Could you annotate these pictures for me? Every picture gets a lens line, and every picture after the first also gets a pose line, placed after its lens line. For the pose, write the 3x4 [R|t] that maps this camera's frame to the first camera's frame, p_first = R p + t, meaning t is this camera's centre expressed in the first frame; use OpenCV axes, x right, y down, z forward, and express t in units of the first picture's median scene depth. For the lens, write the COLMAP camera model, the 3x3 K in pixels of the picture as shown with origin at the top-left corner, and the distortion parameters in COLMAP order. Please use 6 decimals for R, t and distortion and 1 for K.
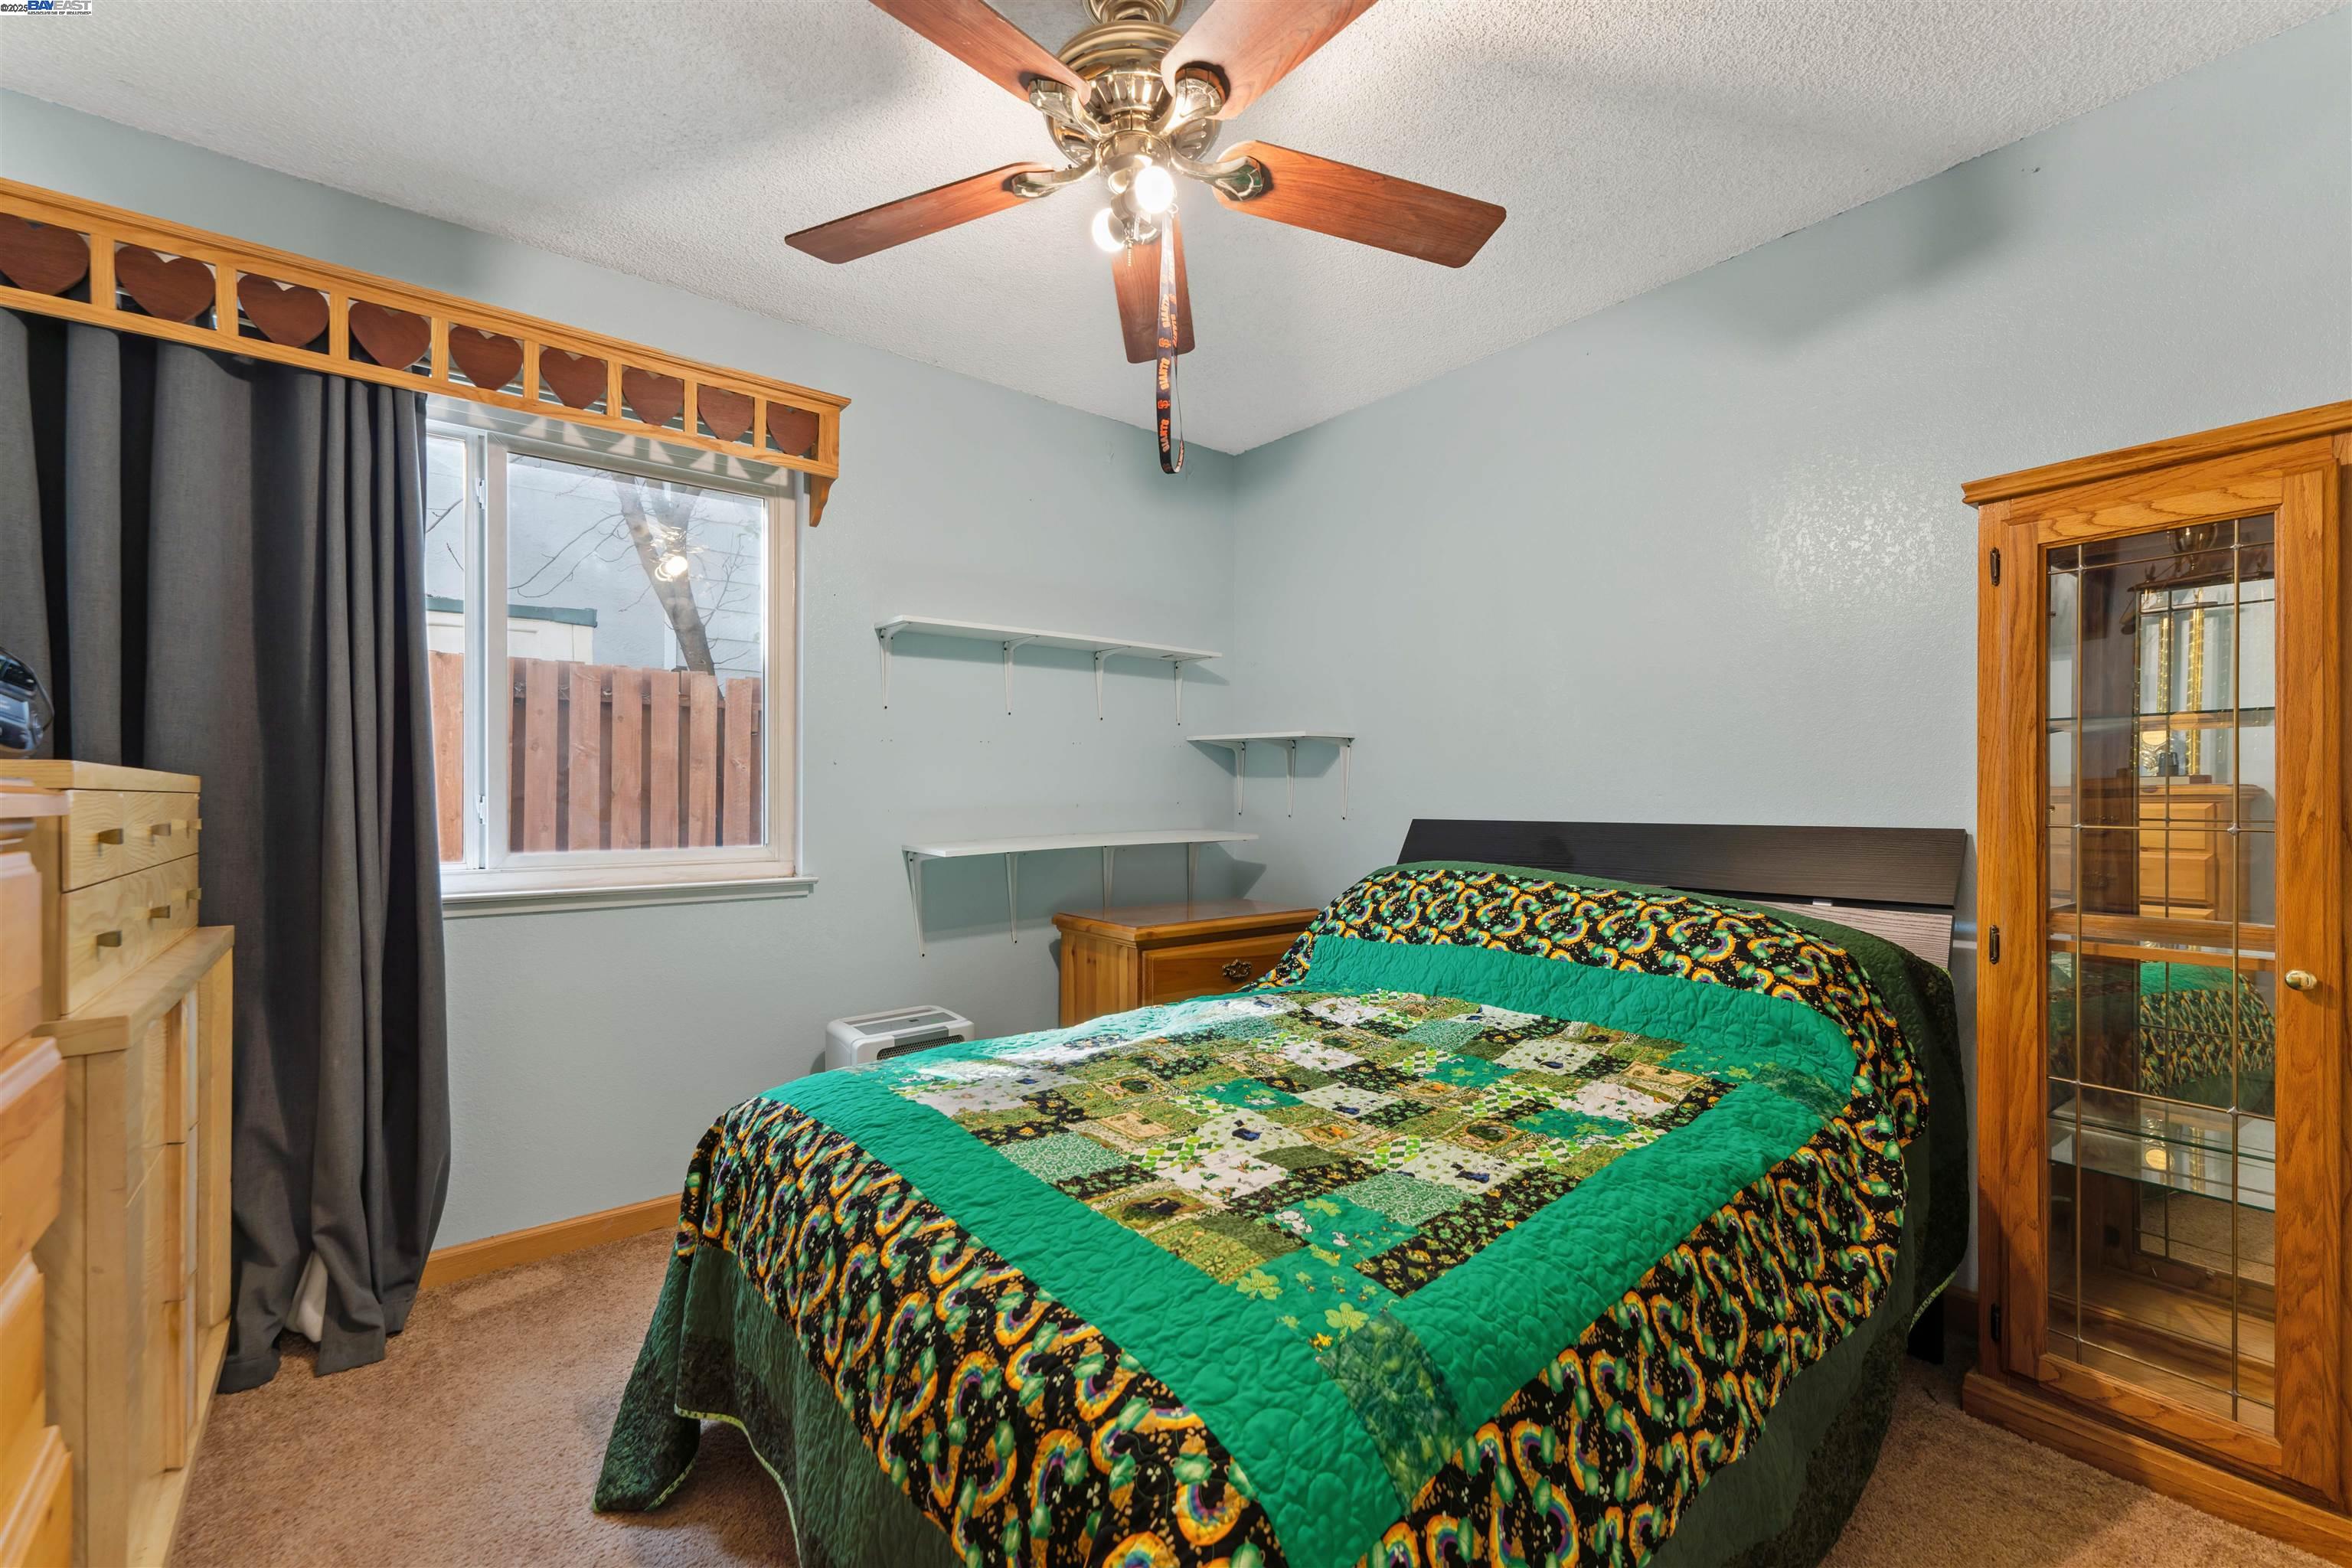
lens RADIAL K [[991.8, 0, 1182.2], [0, 991.8, 797.3], [0, 0, 1]] dist [0.001444, -0.000695]
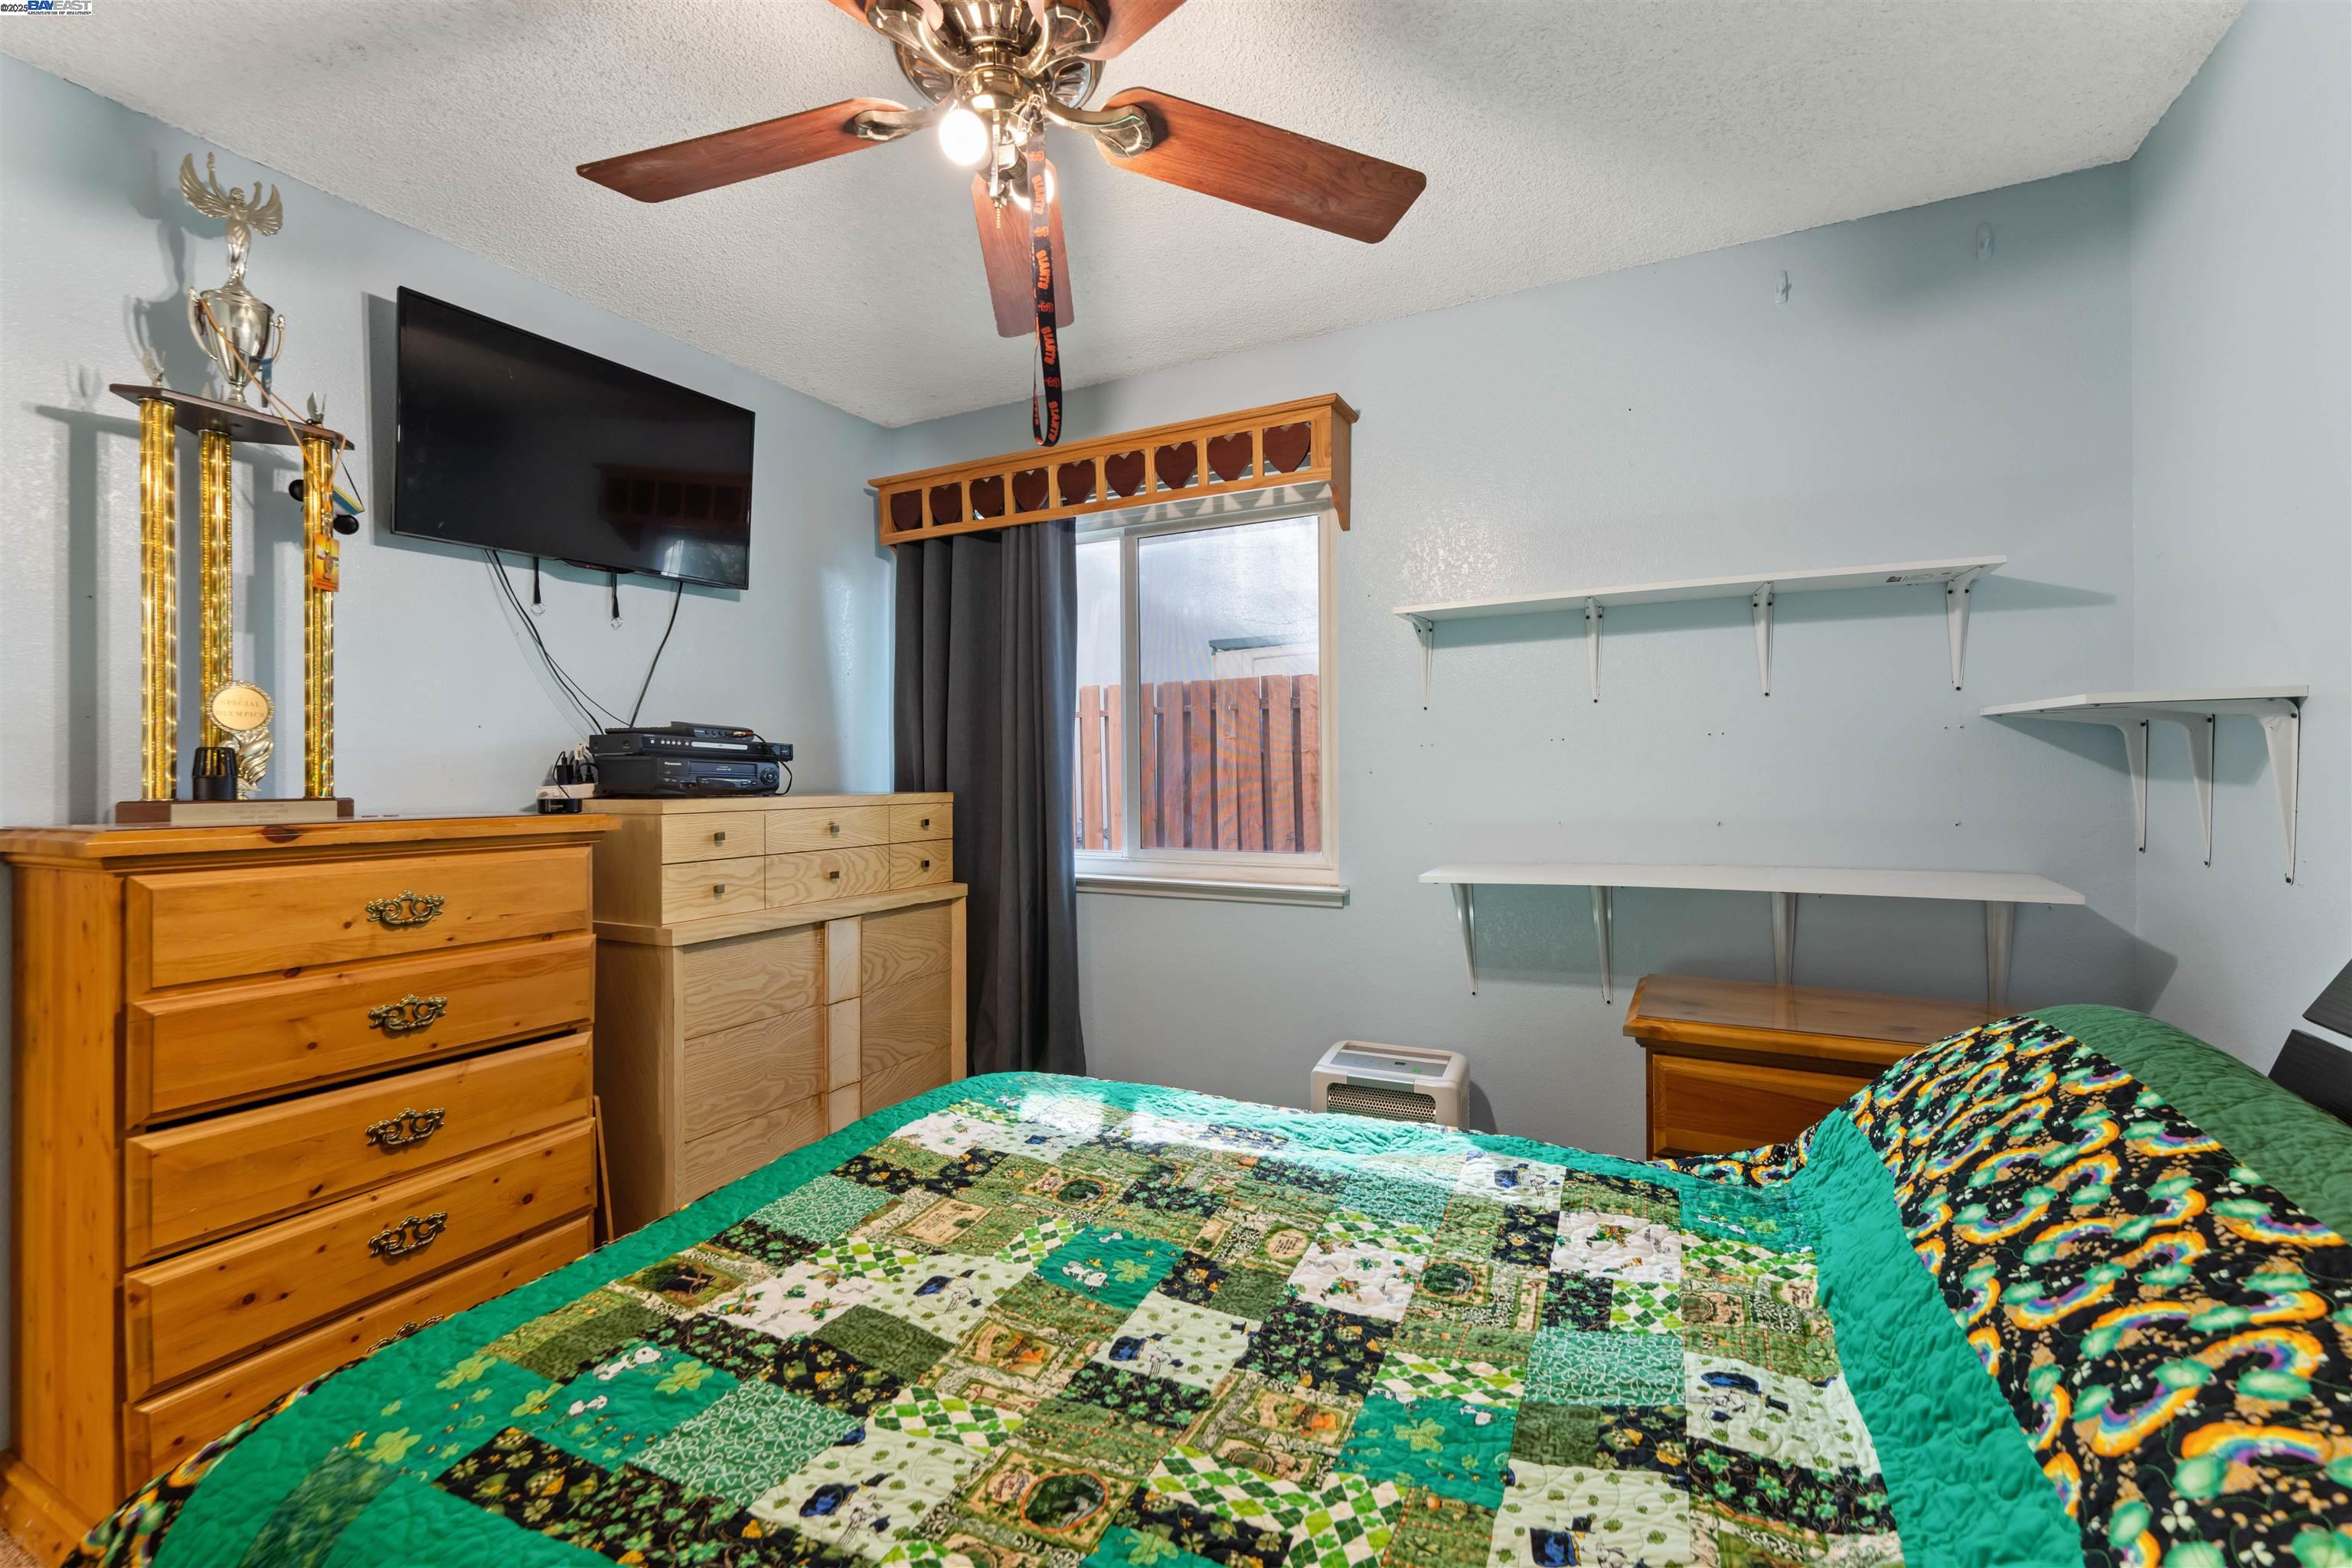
lens RADIAL K [[991.8, 0, 1171.2], [0, 991.8, 766.6], [0, 0, 1]] dist [0.001444, -0.000695]
pose [[0.391895, -0.008288, -0.919973, 0.744044], [0.002926, 0.999966, -0.007762, -0.055101], [0.920005, 0.000350, 0.391905, 0.745791]]
